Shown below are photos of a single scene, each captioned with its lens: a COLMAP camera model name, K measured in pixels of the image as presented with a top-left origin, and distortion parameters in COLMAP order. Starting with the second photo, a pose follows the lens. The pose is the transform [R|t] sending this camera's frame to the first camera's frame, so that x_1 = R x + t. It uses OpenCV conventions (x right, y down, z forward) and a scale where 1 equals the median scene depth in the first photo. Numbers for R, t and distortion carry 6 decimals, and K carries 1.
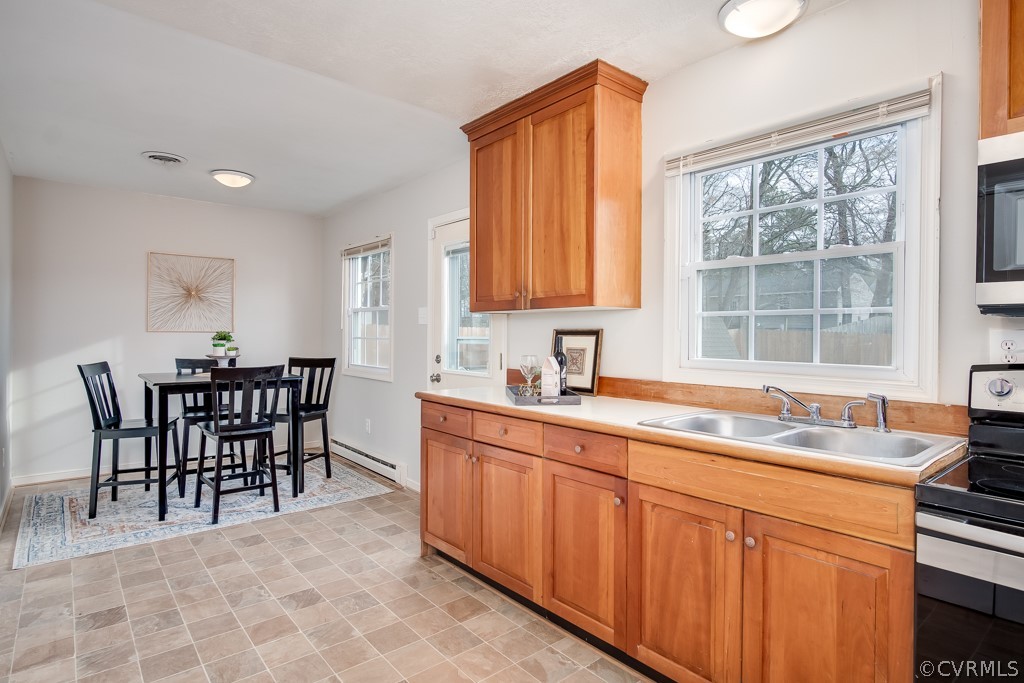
lens RADIAL K [[544.7, 0, 513.3], [0, 544.7, 340.7], [0, 0, 1]] dist [-0.022568, 0.002590]
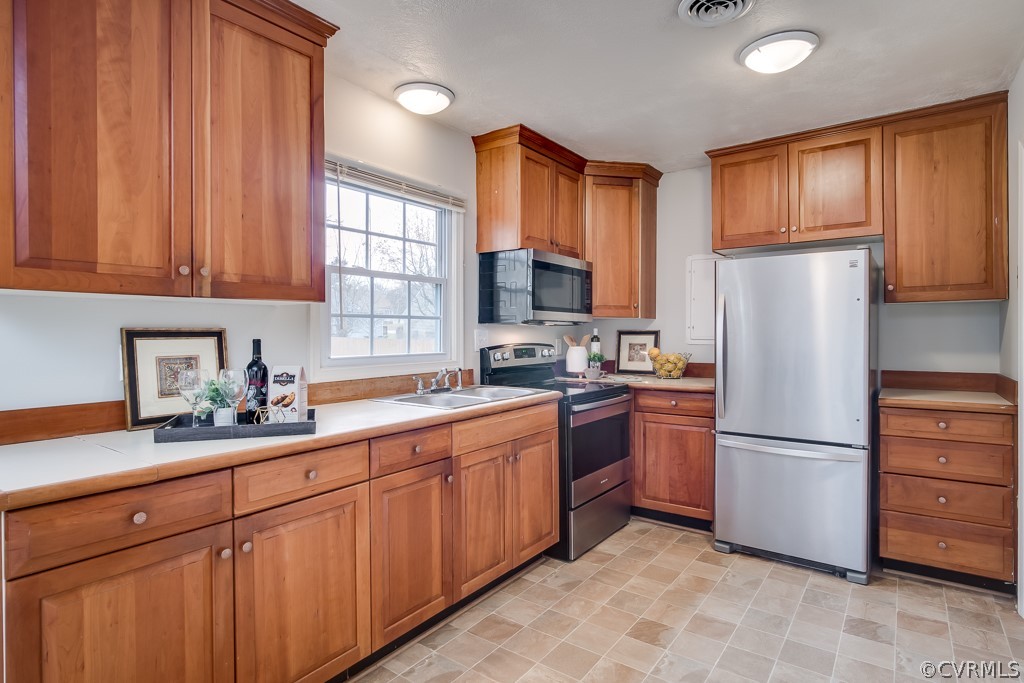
lens RADIAL K [[544.7, 0, 512.3], [0, 544.7, 337.1], [0, 0, 1]] dist [-0.022568, 0.002590]
pose [[-0.242602, -0.011607, 0.970056, -0.792390], [0.013996, 0.999782, 0.015463, -0.017695], [-0.970025, 0.017328, -0.242387, 0.947643]]
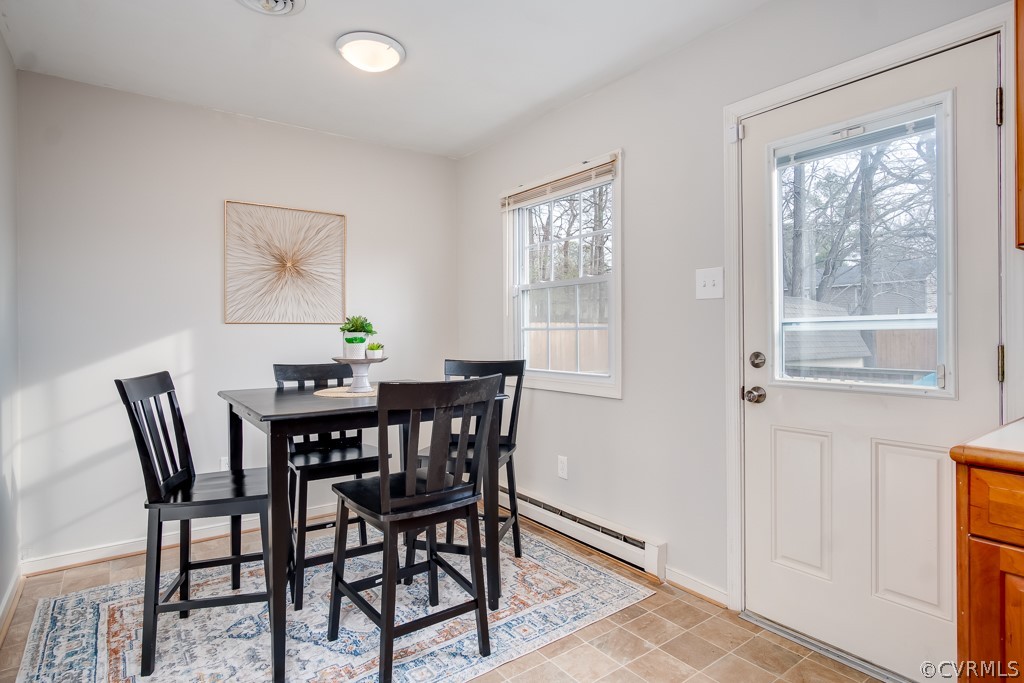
lens RADIAL K [[544.7, 0, 510.8], [0, 544.7, 341.7], [0, 0, 1]] dist [-0.022568, 0.002590]
pose [[0.997364, -0.014802, -0.071041, -0.349543], [0.014832, 0.999890, -0.000105, 0.012690], [0.071035, -0.000949, 0.997473, 0.452716]]
